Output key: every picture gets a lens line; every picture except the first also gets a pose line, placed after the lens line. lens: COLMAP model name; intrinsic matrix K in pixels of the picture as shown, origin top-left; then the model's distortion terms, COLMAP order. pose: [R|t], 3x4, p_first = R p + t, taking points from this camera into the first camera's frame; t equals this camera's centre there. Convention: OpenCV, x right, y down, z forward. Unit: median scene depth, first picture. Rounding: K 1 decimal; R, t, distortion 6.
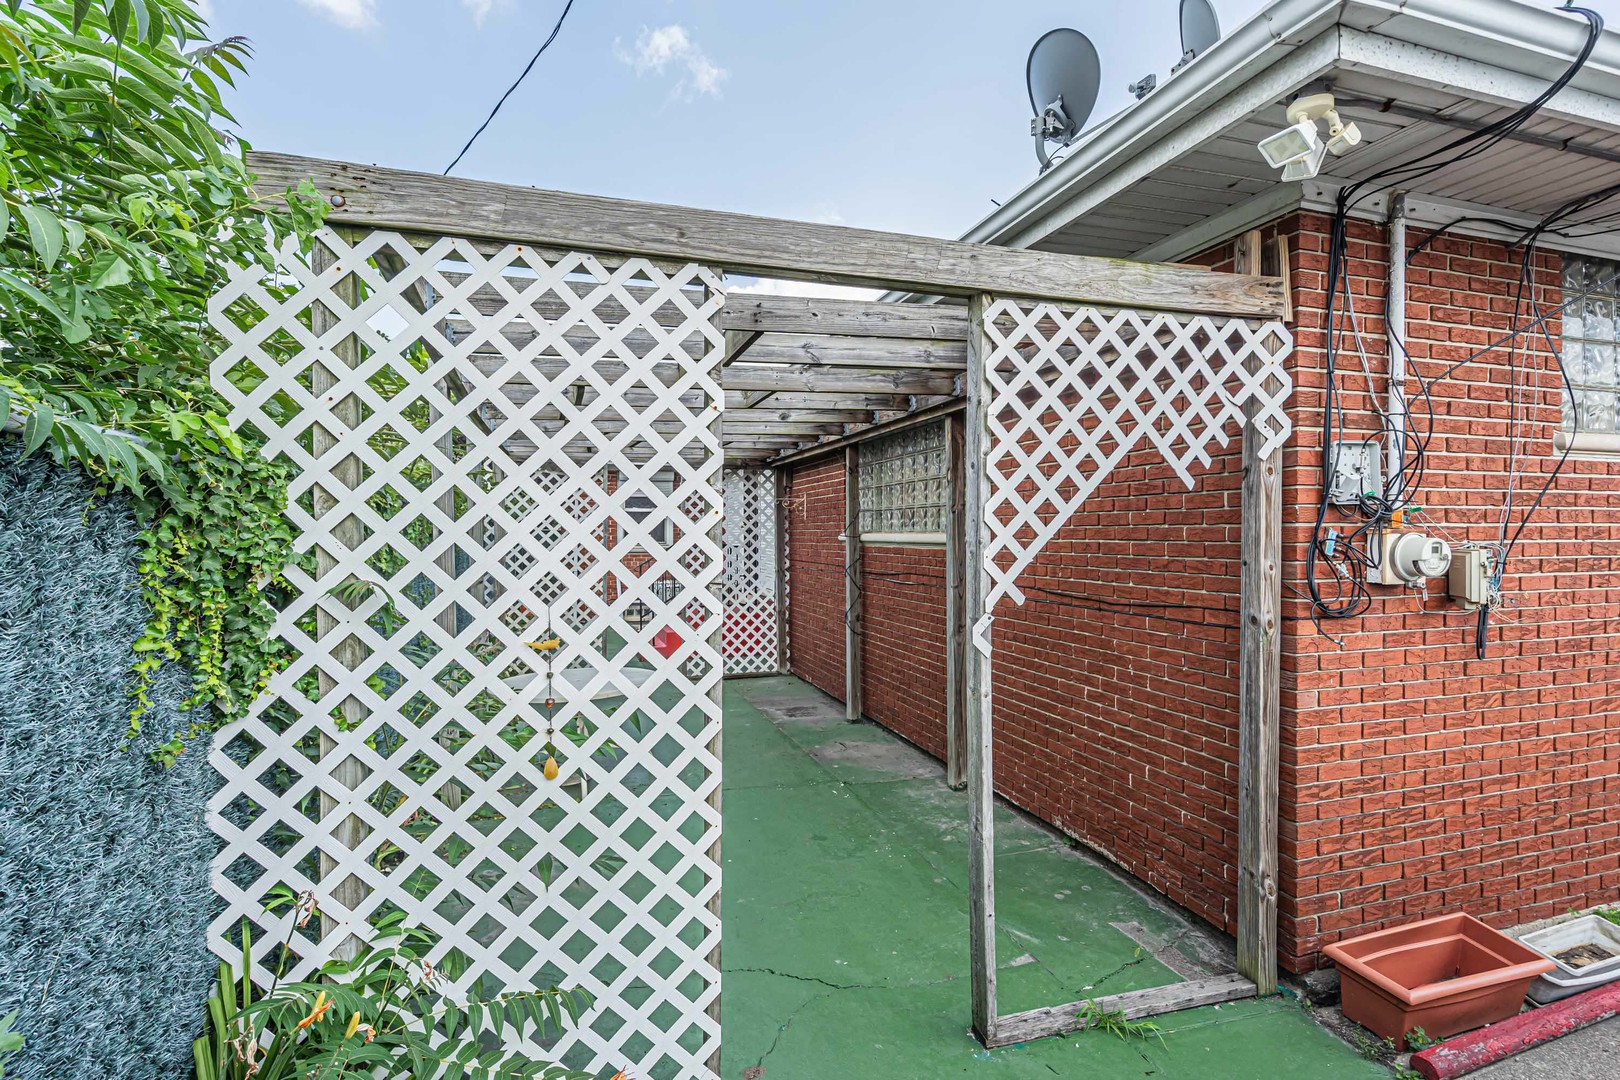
lens RADIAL K [[780.4, 0, 809.7], [0, 780.4, 537.0], [0, 0, 1]] dist [-0.021793, 0.000059]
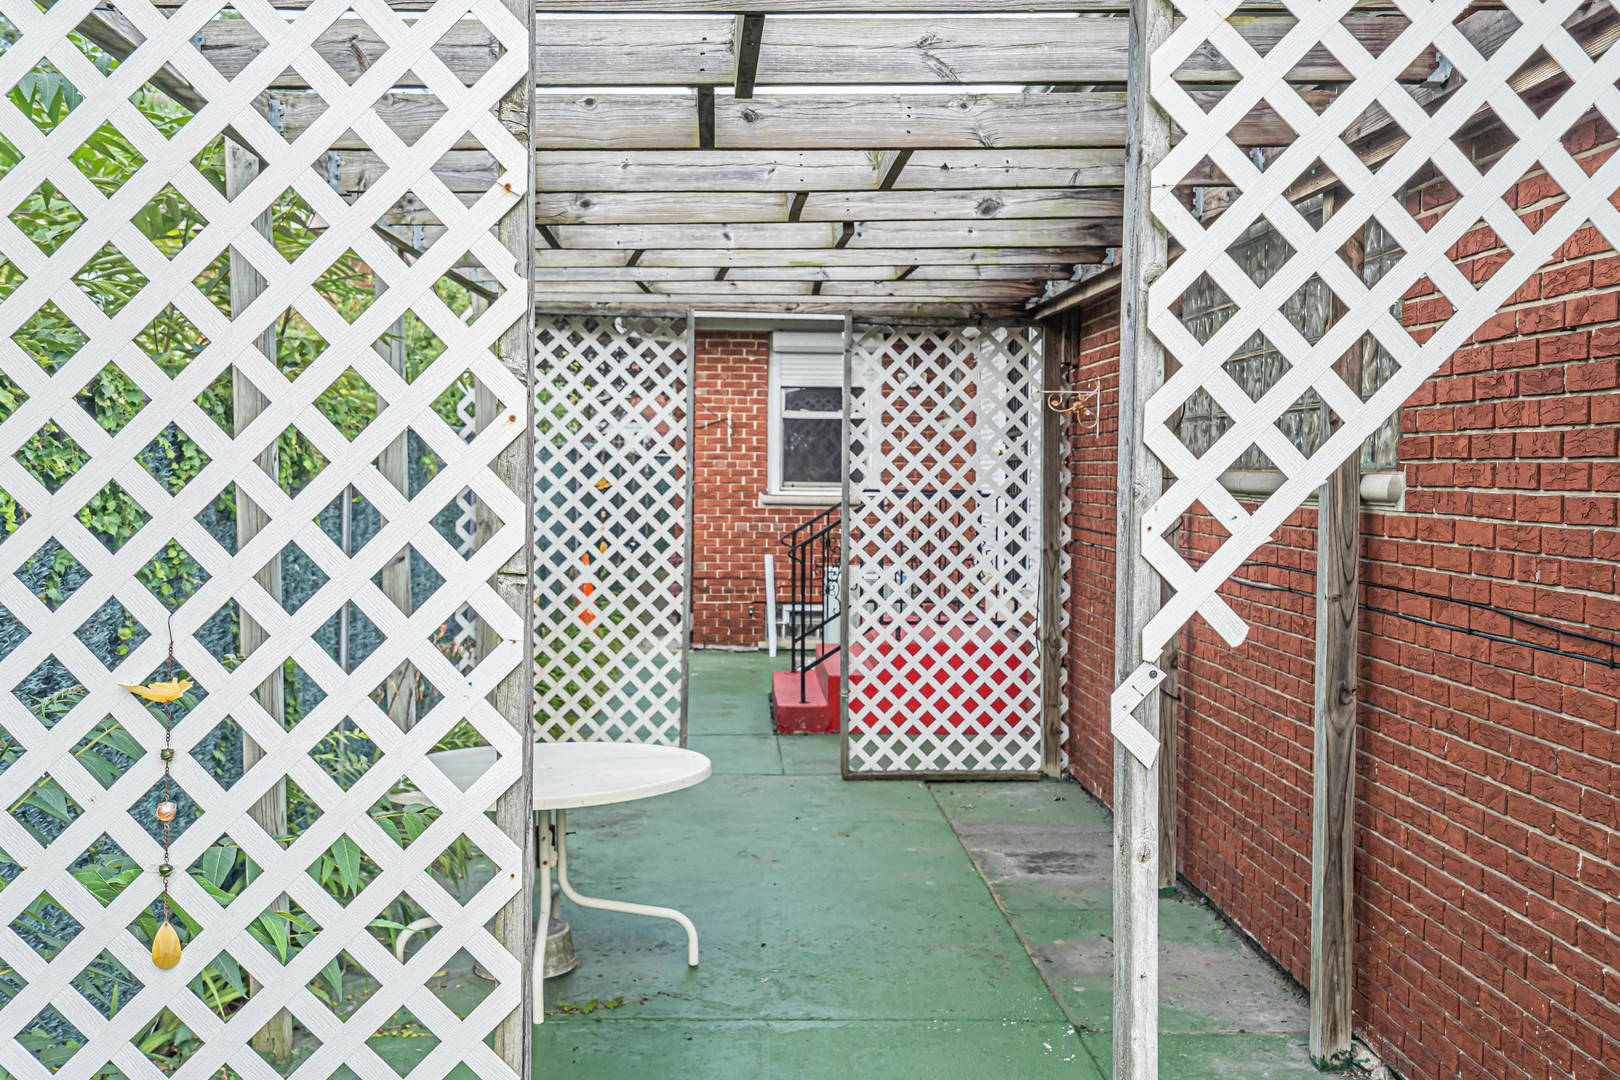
lens RADIAL K [[1685.0, 0, 810.4], [0, 1685.0, 539.2], [0, 0, 1]] dist [-0.003860, 0.000000]
pose [[0.971085, 0.022734, -0.237648, 0.158330], [-0.013616, 0.999109, 0.039939, -0.001414], [0.238345, -0.035549, 0.970530, 0.046360]]
